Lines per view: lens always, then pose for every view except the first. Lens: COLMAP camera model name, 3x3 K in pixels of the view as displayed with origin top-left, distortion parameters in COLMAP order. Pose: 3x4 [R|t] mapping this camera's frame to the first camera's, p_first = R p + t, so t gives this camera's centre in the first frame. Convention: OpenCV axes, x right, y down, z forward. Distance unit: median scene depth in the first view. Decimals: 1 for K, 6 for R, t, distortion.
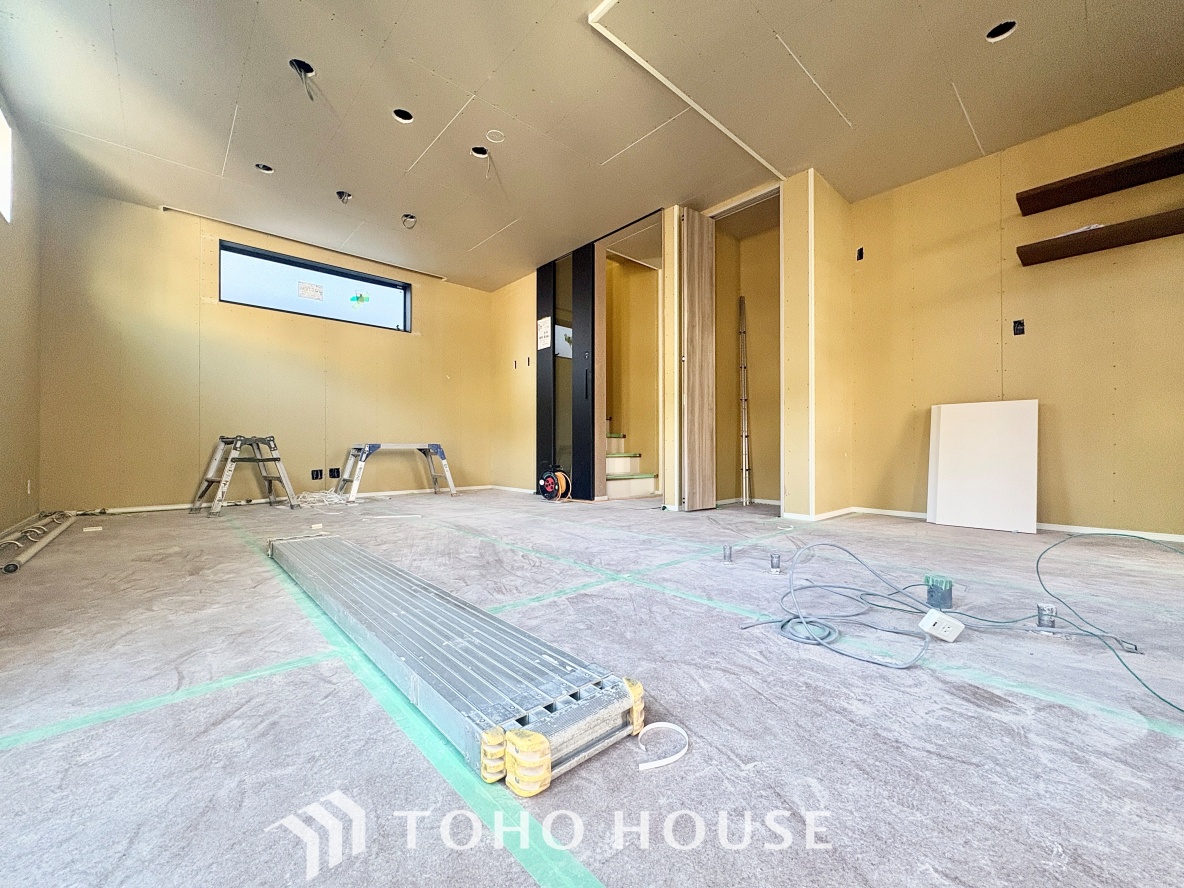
lens RADIAL K [[471.4, 0, 590.4], [0, 471.4, 445.6], [0, 0, 1]] dist [-0.001583, 0.000986]
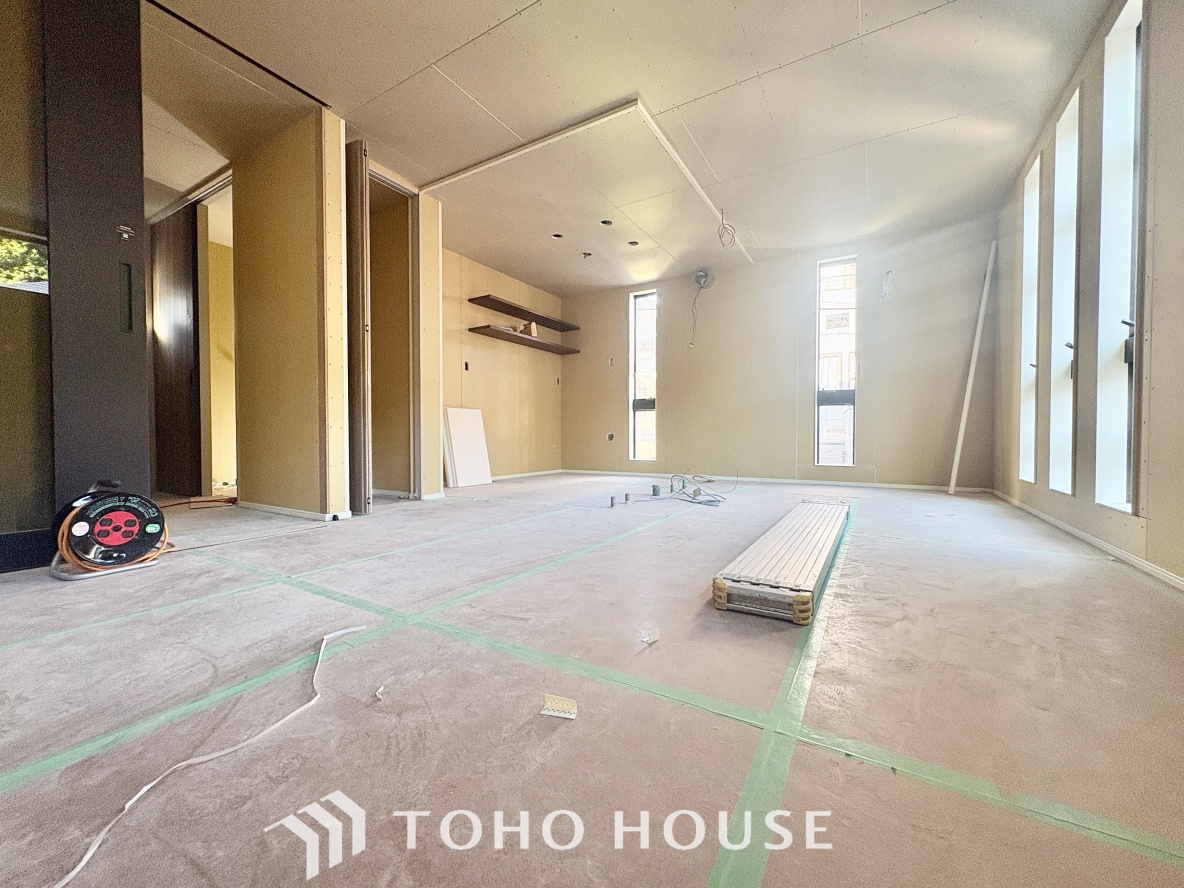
lens RADIAL K [[471.4, 0, 589.1], [0, 471.4, 445.1], [0, 0, 1]] dist [-0.001583, 0.000986]
pose [[-0.282072, -0.020575, 0.959173, -0.593868], [-0.004866, 0.999788, 0.020015, 0.000529], [-0.959381, 0.000979, -0.282112, 0.727742]]
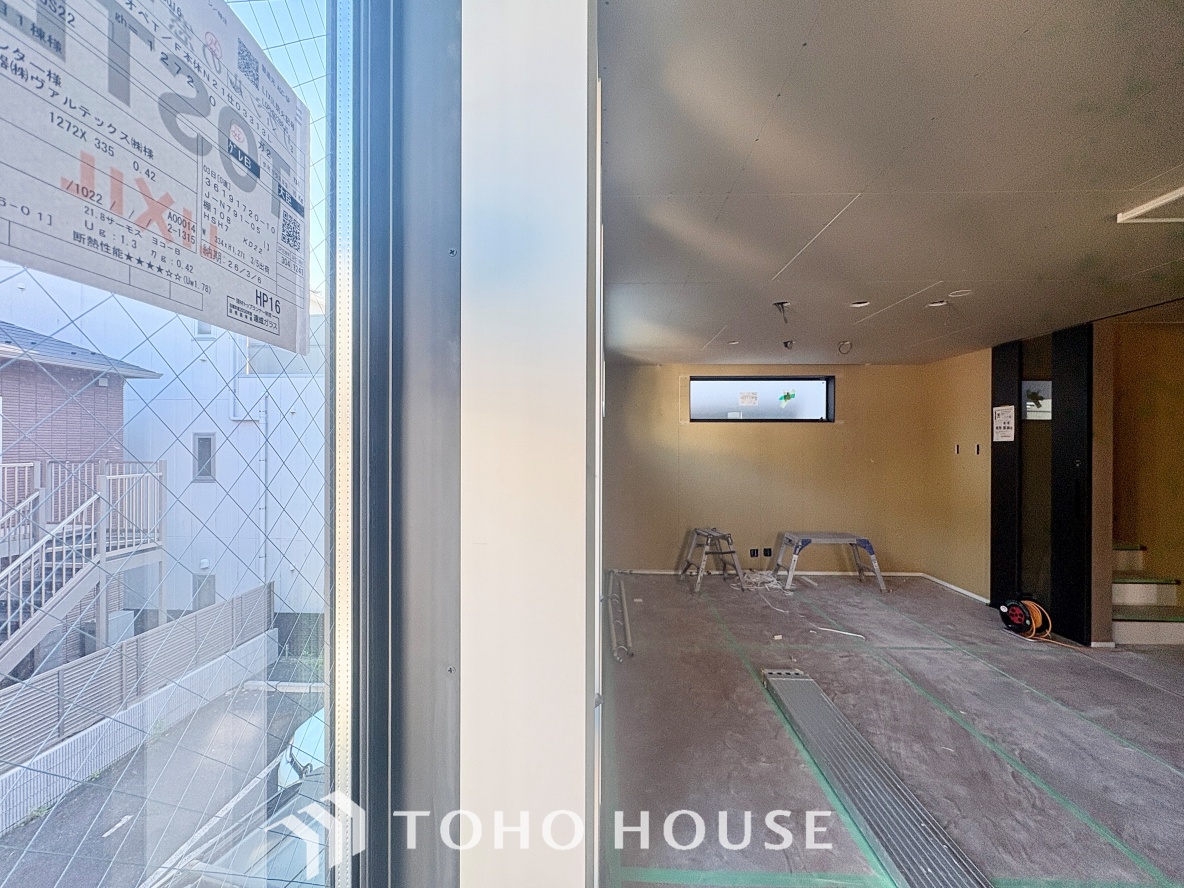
lens RADIAL K [[471.4, 0, 590.2], [0, 471.4, 445.6], [0, 0, 1]] dist [-0.001583, 0.000986]
pose [[0.718672, 0.004150, -0.695337, -0.049171], [0.000335, 0.999980, 0.006314, -0.235130], [0.695349, -0.004771, 0.718656, -0.164430]]
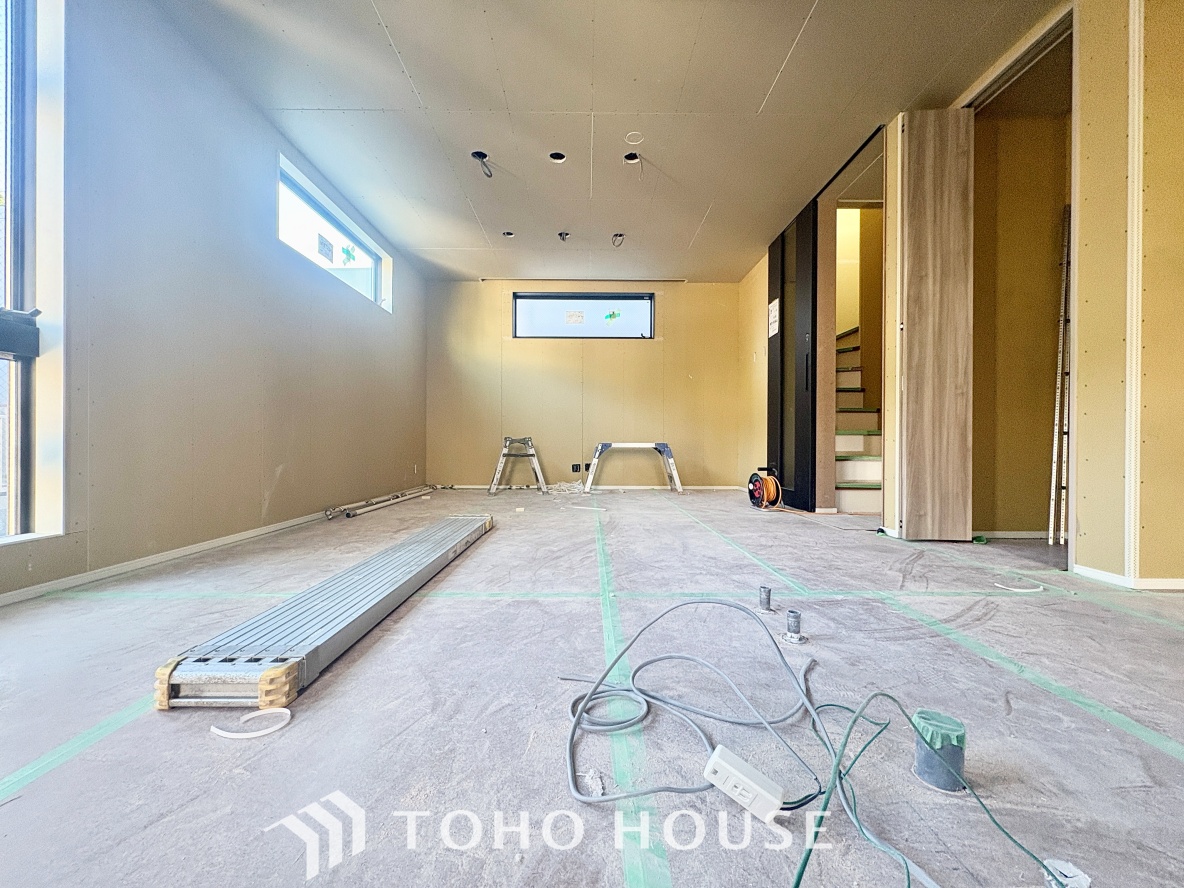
lens RADIAL K [[471.4, 0, 589.9], [0, 471.4, 444.6], [0, 0, 1]] dist [-0.001583, 0.000986]
pose [[0.745197, 0.005126, -0.666824, 0.272341], [-0.000947, 0.999978, 0.006629, -0.007363], [0.666843, -0.004308, 0.745186, 0.127238]]
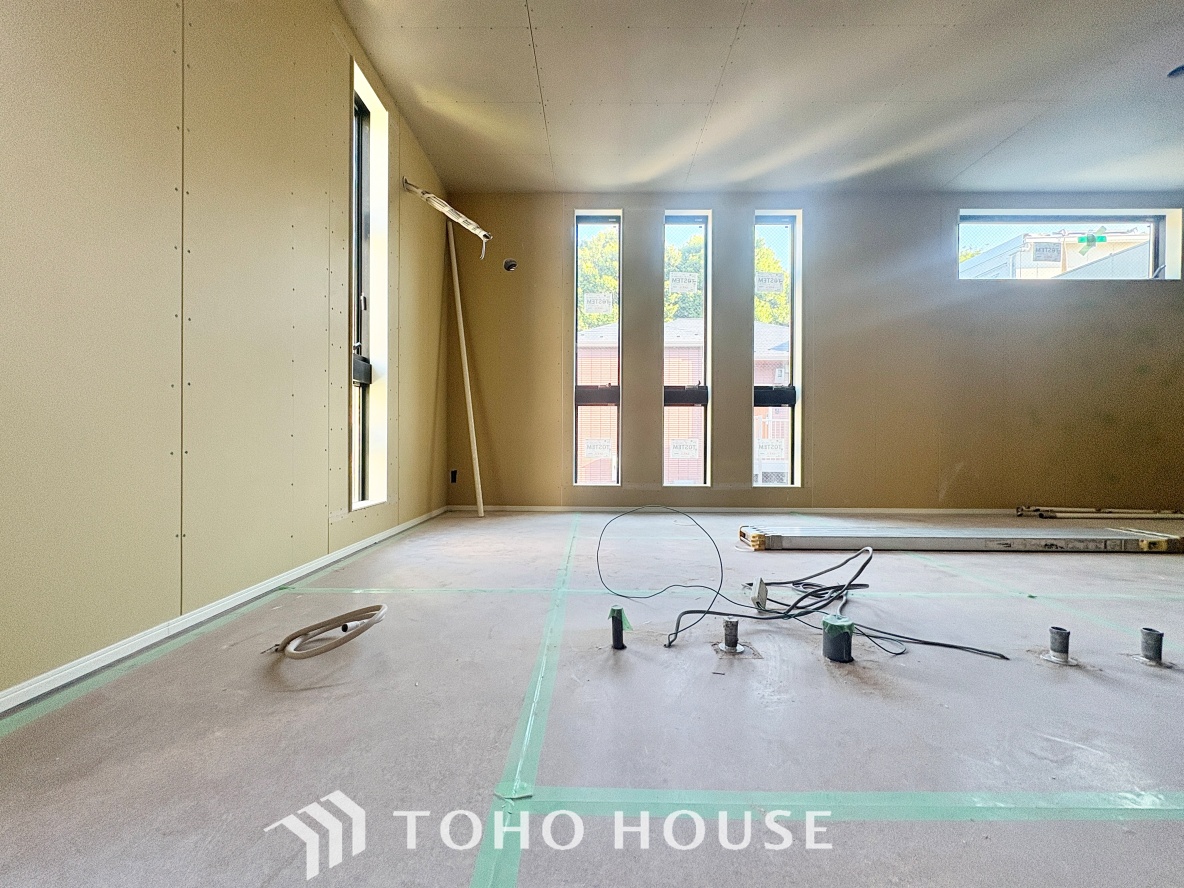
lens RADIAL K [[471.4, 0, 592.6], [0, 471.4, 445.5], [0, 0, 1]] dist [-0.001583, 0.000986]
pose [[-0.677553, 0.000312, -0.735474, 0.542861], [0.000183, 1.000000, 0.000256, -0.002972], [0.735474, 0.000039, -0.677553, 0.420400]]
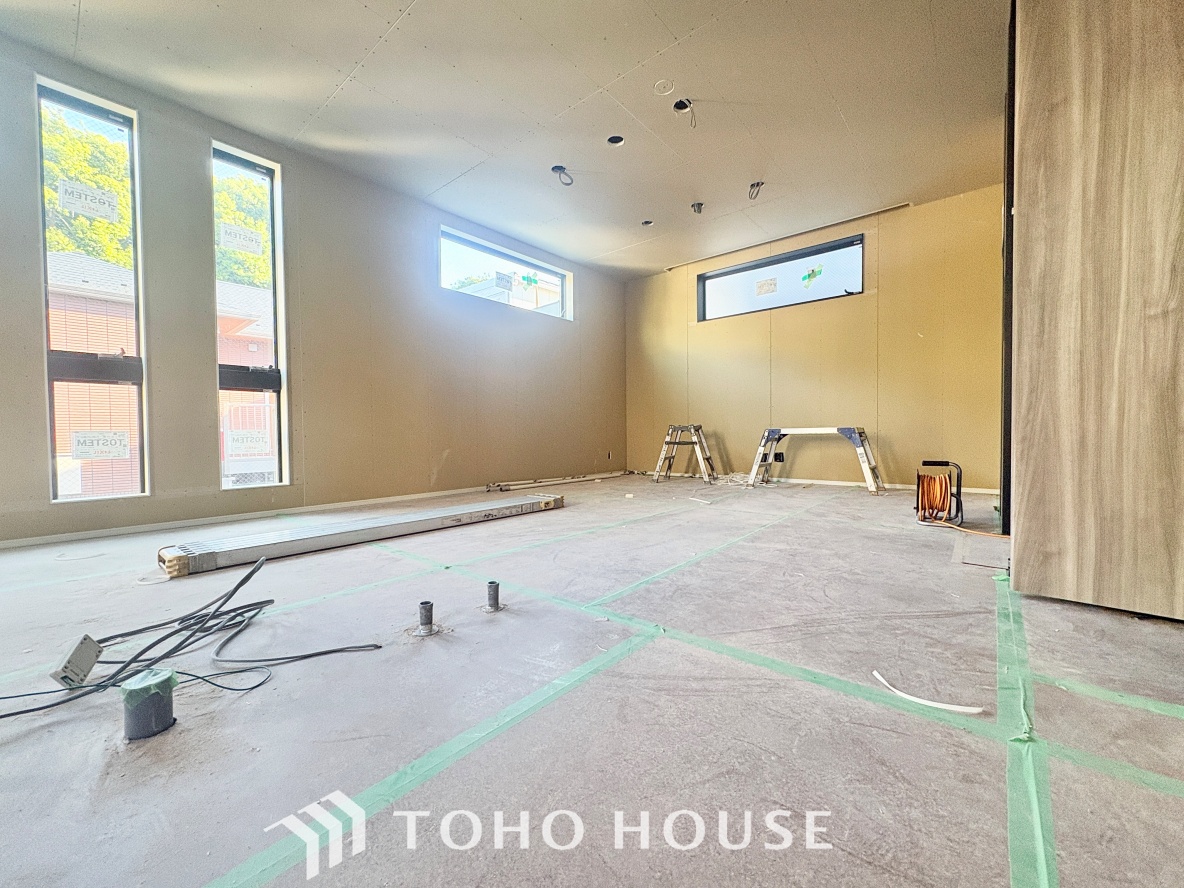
lens RADIAL K [[471.4, 0, 590.5], [0, 471.4, 444.5], [0, 0, 1]] dist [-0.001583, 0.000986]
pose [[0.129952, 0.022322, -0.991269, 0.465808], [0.016941, 0.999551, 0.024730, -0.001809], [0.991376, -0.020007, 0.129515, 0.498255]]
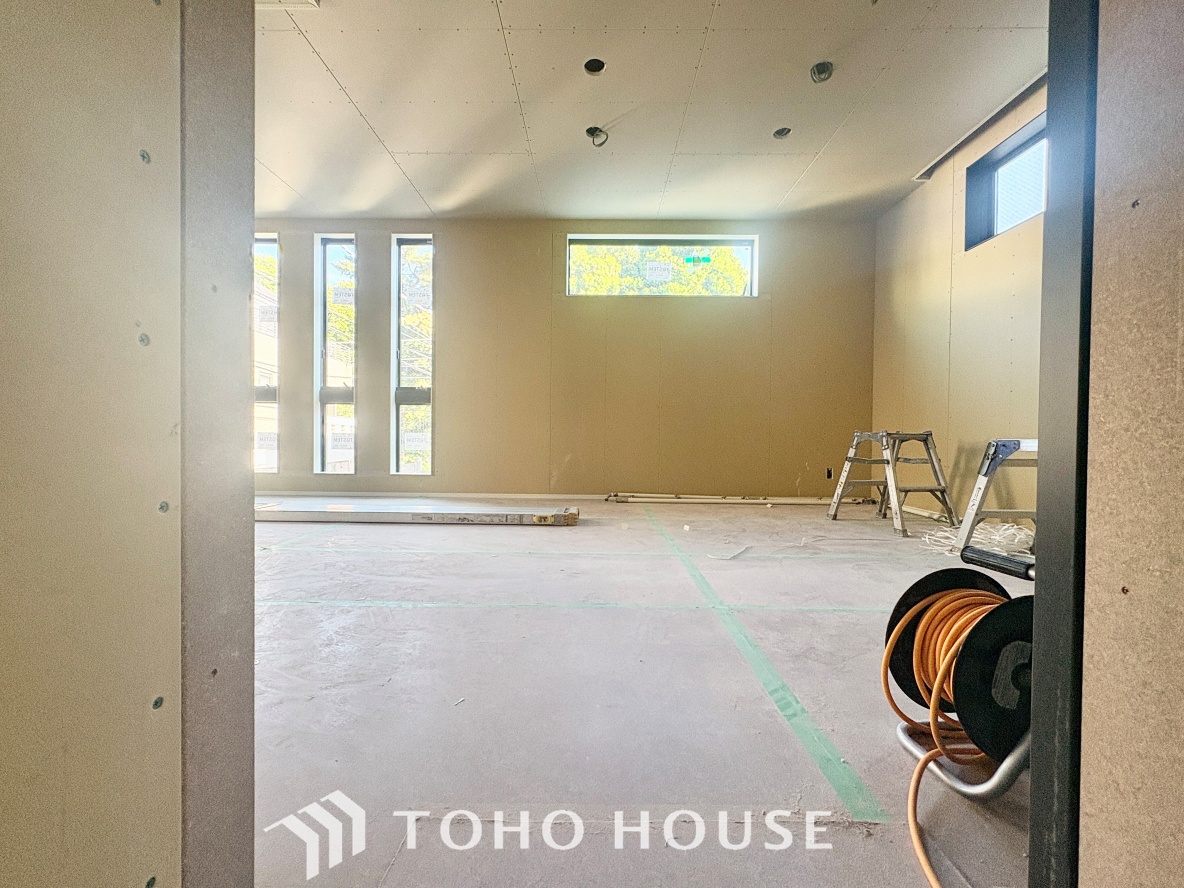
lens RADIAL K [[474.8, 0, 593.0], [0, 474.8, 443.9], [0, 0, 1]] dist [0.004327, -0.000042]
pose [[-0.680636, 0.001322, -0.732621, 0.165526], [-0.004925, 0.999968, 0.006379, -0.000830], [0.732606, 0.007950, -0.680607, 1.028093]]
